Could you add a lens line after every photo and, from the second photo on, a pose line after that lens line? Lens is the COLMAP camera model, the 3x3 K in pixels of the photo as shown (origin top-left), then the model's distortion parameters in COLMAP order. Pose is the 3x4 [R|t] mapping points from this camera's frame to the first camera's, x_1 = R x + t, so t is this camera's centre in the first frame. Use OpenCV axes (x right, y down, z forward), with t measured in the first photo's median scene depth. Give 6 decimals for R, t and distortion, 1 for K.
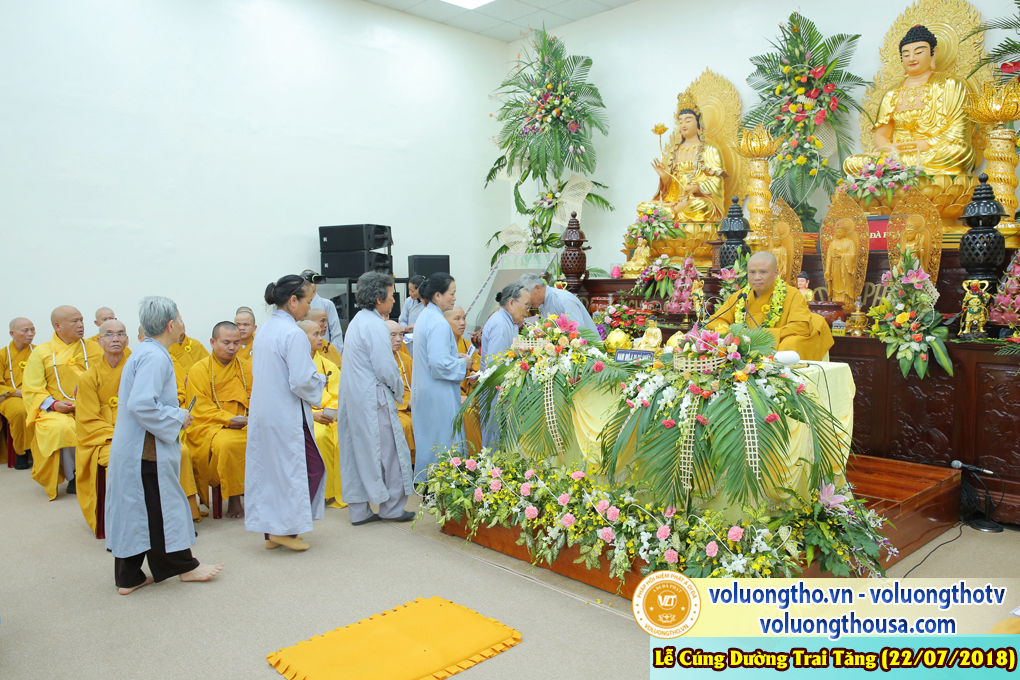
lens RADIAL K [[844.4, 0, 507.9], [0, 844.4, 338.8], [0, 0, 1]] dist [-0.062609, -0.000577]
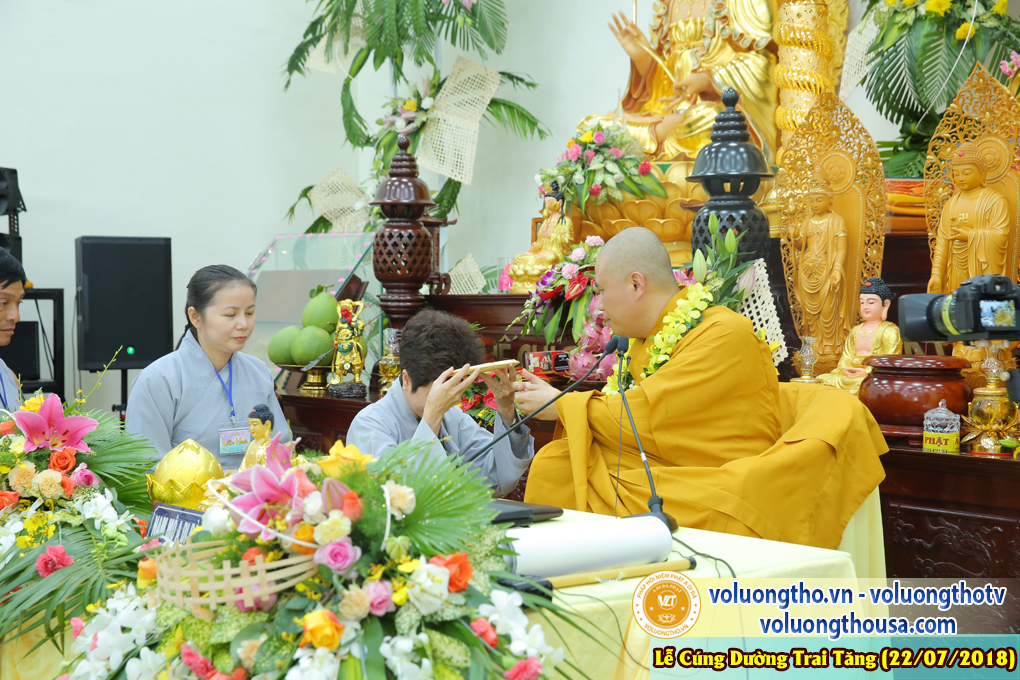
lens RADIAL K [[1612.1, 0, 514.8], [0, 1612.1, 338.6], [0, 0, 1]] dist [0.166449, 0.000000]
pose [[0.999412, 0.006841, -0.033587, 0.156832], [-0.008201, 0.999145, -0.040529, -0.015192], [0.033281, 0.040780, 0.998614, 0.184135]]
